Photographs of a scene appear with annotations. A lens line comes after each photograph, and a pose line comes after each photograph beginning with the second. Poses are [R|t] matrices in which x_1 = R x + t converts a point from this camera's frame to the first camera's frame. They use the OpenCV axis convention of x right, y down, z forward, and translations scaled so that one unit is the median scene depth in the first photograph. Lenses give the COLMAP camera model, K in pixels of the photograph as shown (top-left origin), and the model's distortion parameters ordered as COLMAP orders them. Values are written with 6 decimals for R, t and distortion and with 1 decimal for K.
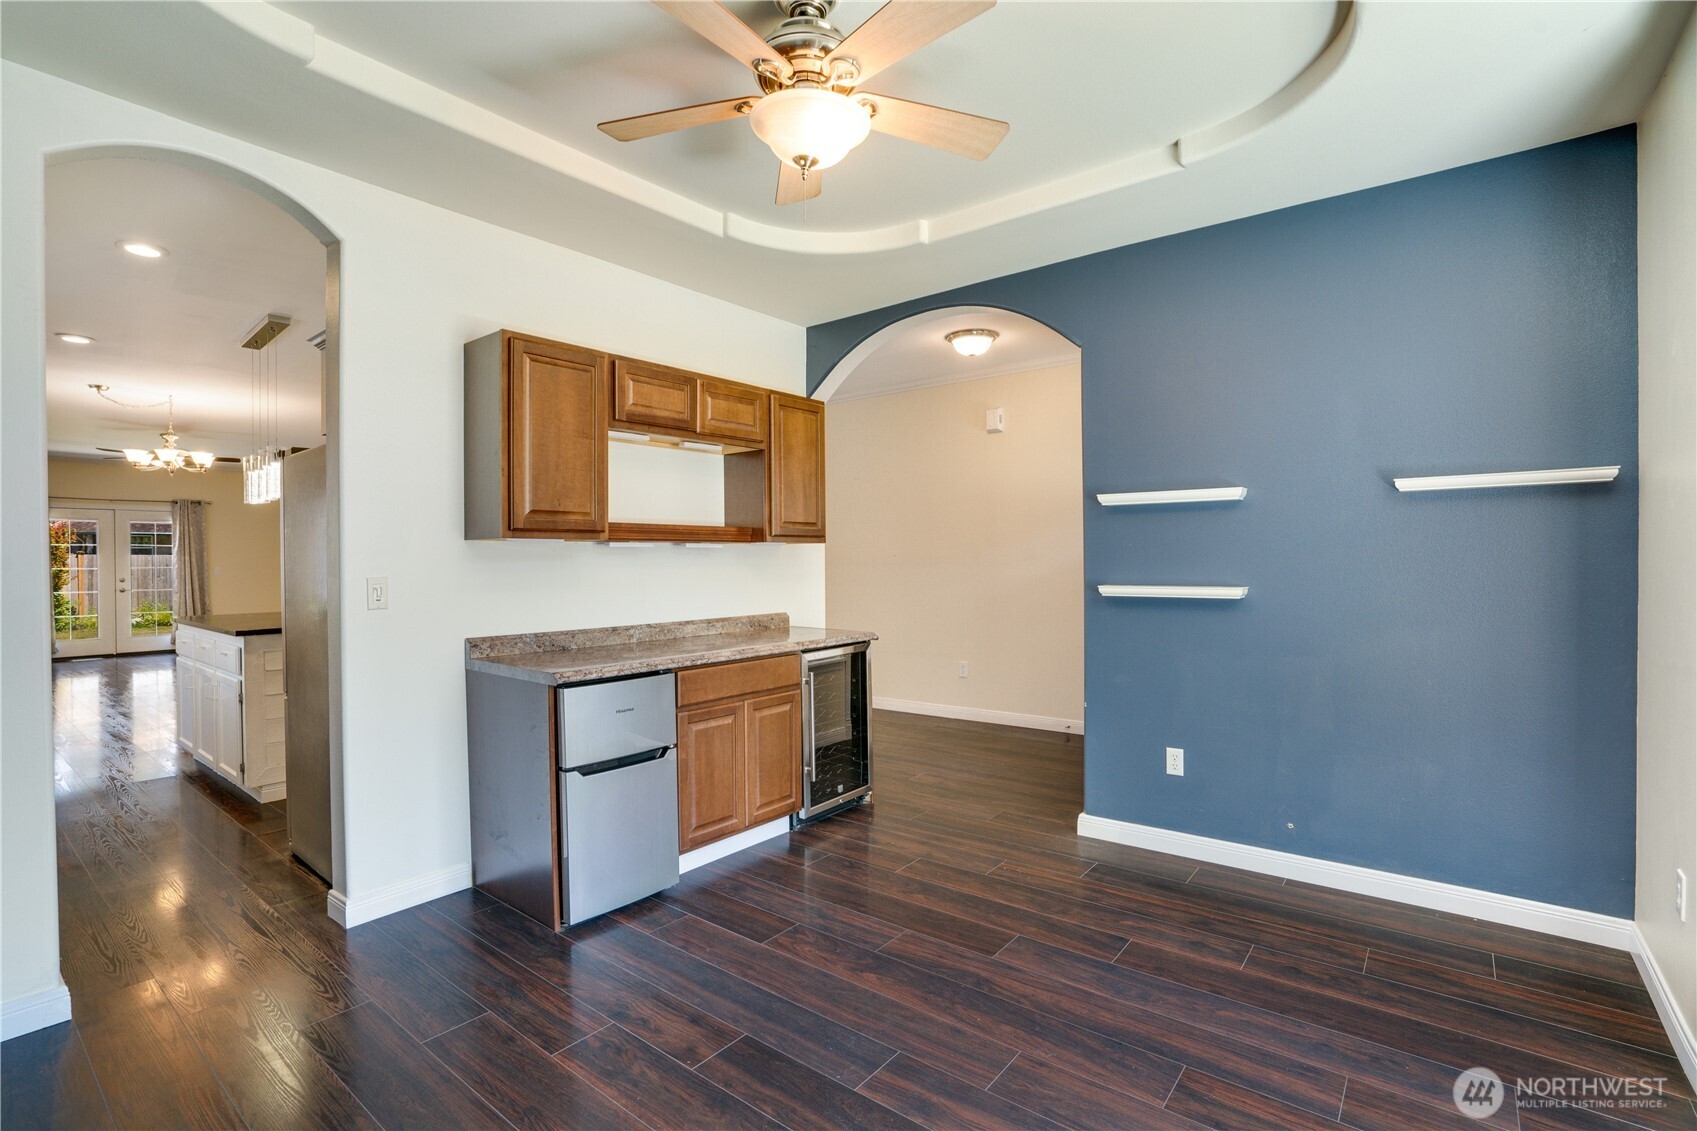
lens RADIAL K [[789.9, 0, 843.7], [0, 789.9, 566.5], [0, 0, 1]] dist [-0.026411, 0.009220]
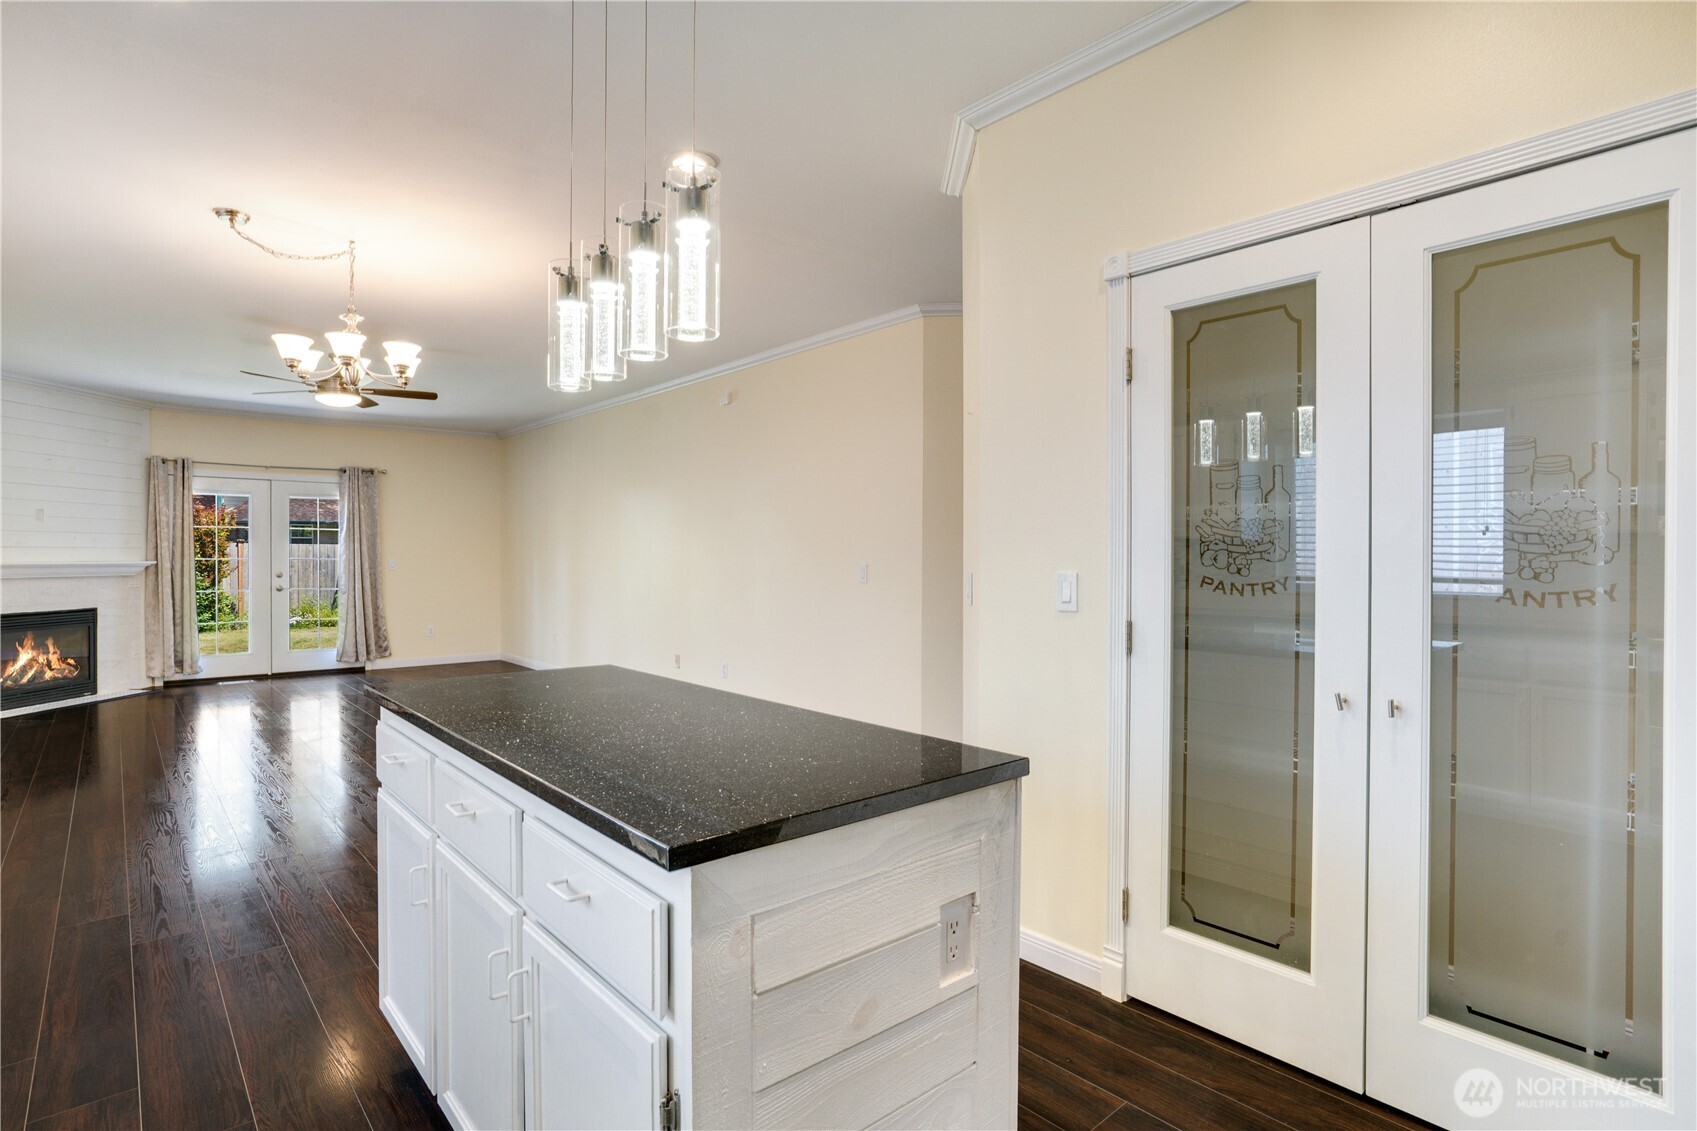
lens RADIAL K [[858.0, 0, 851.2], [0, 858.0, 562.1], [0, 0, 1]] dist [-0.031397, 0.013761]
pose [[0.987078, 0.007703, -0.160056, -0.263595], [-0.007714, 0.999970, 0.000552, 0.000257], [0.160055, 0.000690, 0.987108, 0.292817]]
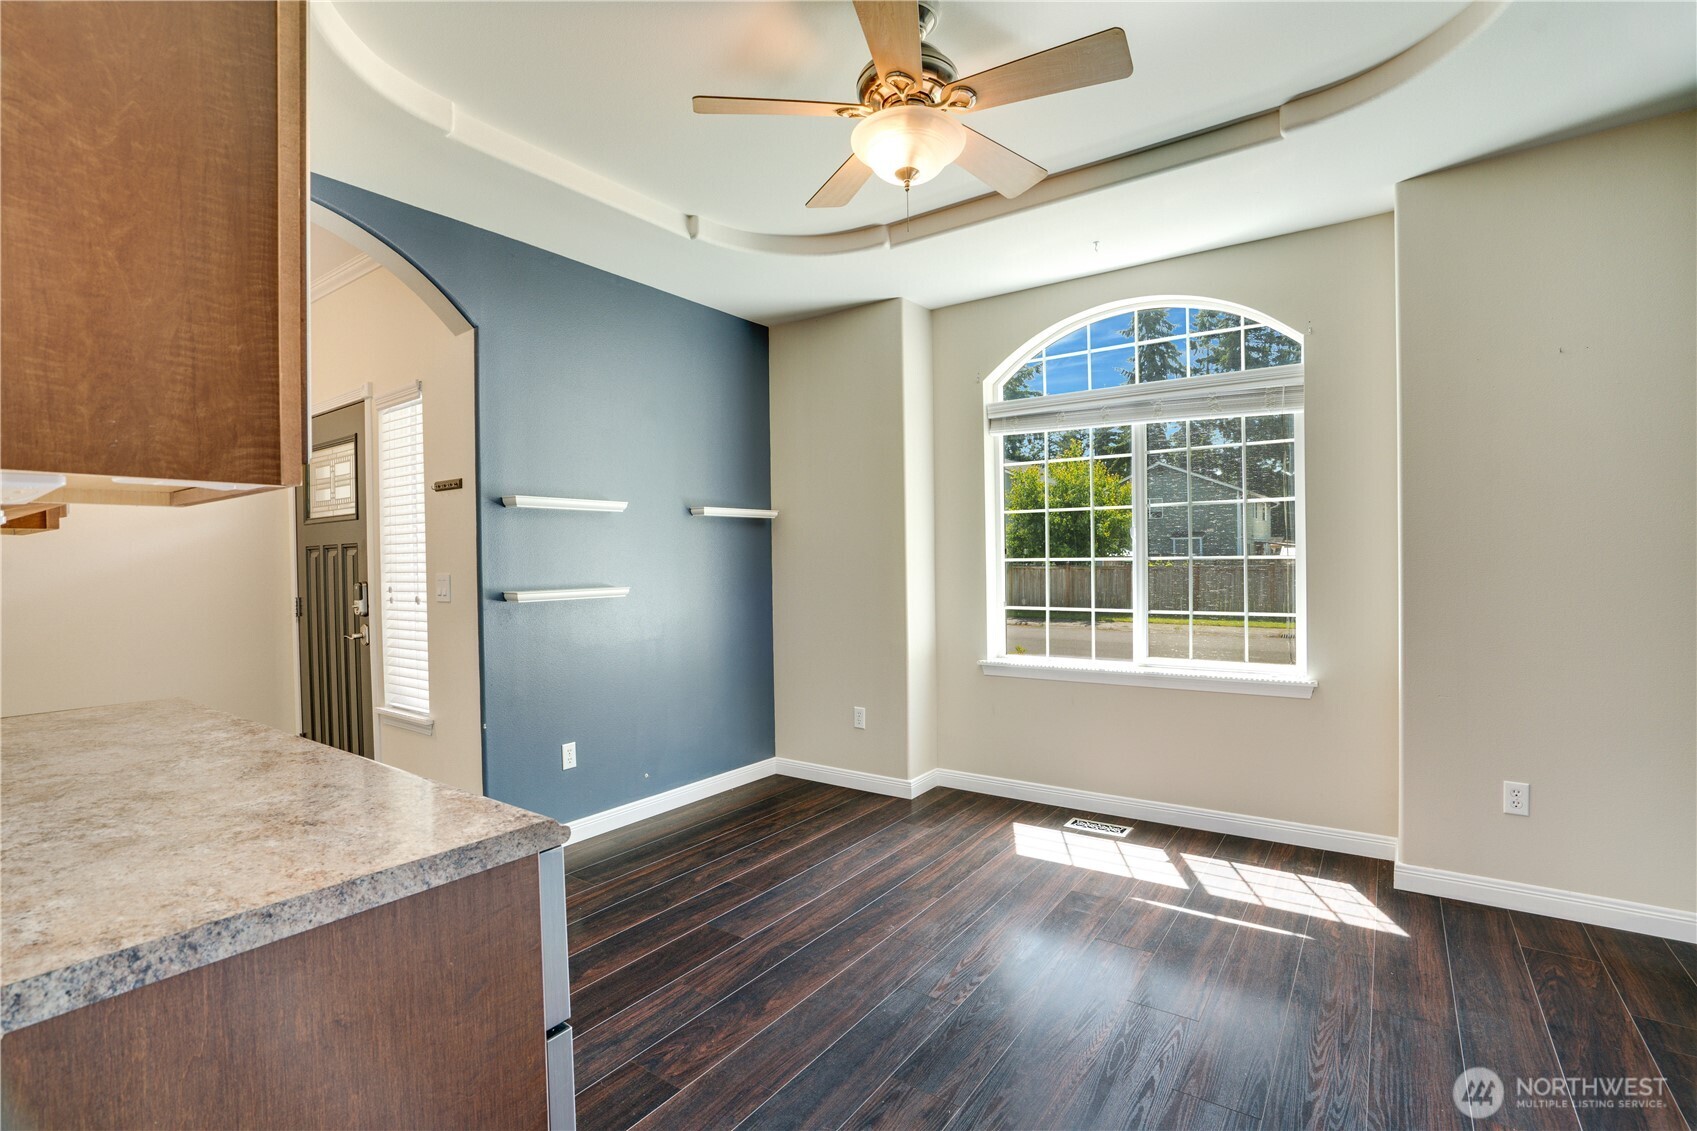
lens RADIAL K [[789.9, 0, 848.2], [0, 789.9, 562.9], [0, 0, 1]] dist [-0.026411, 0.009220]
pose [[-0.060581, 0.003183, 0.998158, -0.186543], [0.016246, 0.999866, -0.002202, -0.000128], [-0.998031, 0.016082, -0.060625, 0.197008]]
